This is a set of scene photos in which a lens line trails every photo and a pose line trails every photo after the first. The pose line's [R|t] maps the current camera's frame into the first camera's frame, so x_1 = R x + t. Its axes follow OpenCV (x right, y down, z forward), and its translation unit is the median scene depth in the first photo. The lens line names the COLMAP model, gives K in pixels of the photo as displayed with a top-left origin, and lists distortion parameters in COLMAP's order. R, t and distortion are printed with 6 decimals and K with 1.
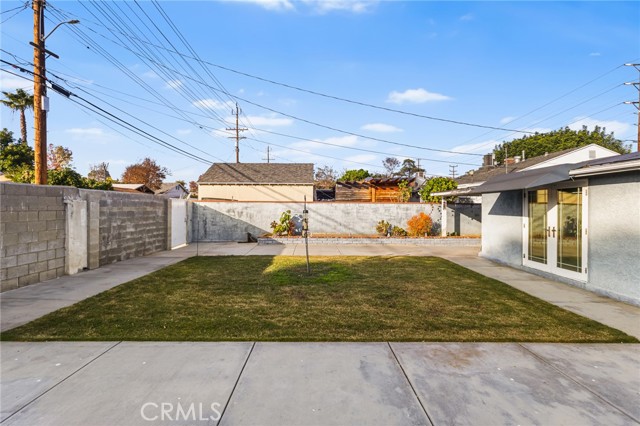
lens RADIAL K [[301.9, 0, 318.6], [0, 301.9, 208.7], [0, 0, 1]] dist [-0.008726, 0.004859]
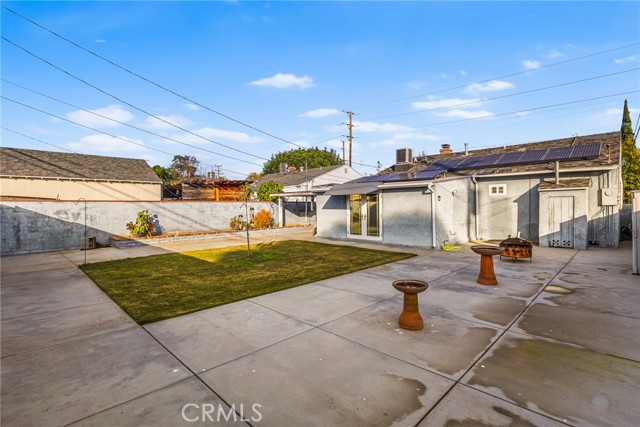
lens RADIAL K [[301.9, 0, 322.2], [0, 301.9, 219.6], [0, 0, 1]] dist [-0.008726, 0.004859]
pose [[0.715294, -0.046616, 0.697267, -0.354203], [0.017598, 0.998658, 0.048712, -0.001290], [-0.698602, -0.022573, 0.715155, -0.072098]]
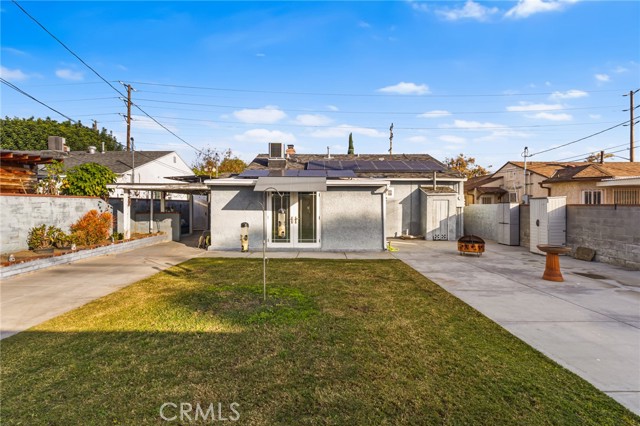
lens RADIAL K [[301.9, 0, 320.7], [0, 301.9, 207.8], [0, 0, 1]] dist [-0.008726, 0.004859]
pose [[0.023646, -0.018700, 0.999545, -0.357743], [0.001777, 0.999824, 0.018663, -0.005260], [-0.999719, 0.001335, 0.023675, 0.425897]]
